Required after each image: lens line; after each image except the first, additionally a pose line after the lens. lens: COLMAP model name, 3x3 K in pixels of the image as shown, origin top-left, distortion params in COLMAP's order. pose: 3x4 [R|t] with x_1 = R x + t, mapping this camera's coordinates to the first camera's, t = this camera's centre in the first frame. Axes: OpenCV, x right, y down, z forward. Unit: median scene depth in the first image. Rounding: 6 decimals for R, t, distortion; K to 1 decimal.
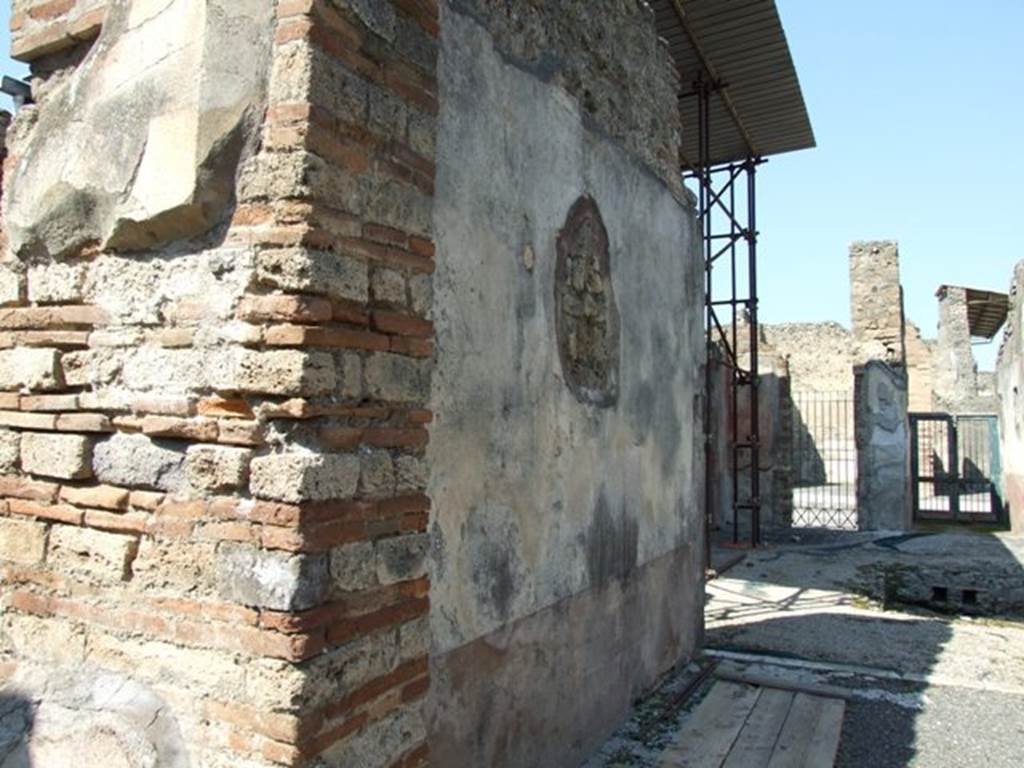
lens RADIAL K [[818.3, 0, 512.0], [0, 818.3, 384.0], [0, 0, 1]] dist [-0.080153, 0.087698]
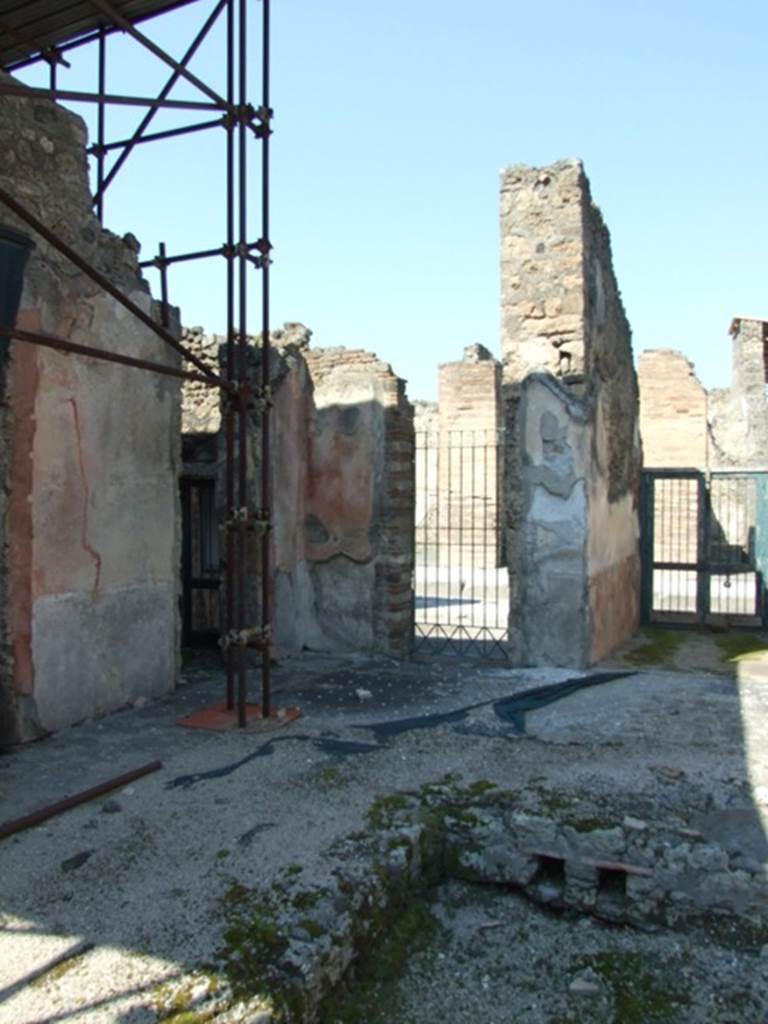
lens RADIAL K [[1050.8, 0, 145.1], [0, 1050.8, 532.7], [0, 0, 1]] dist [-0.100082, 0.102971]
pose [[0.999796, -0.010931, -0.016959, 0.182065], [0.012401, 0.995939, 0.089167, 0.014174], [0.015916, -0.089359, 0.995872, 0.255356]]
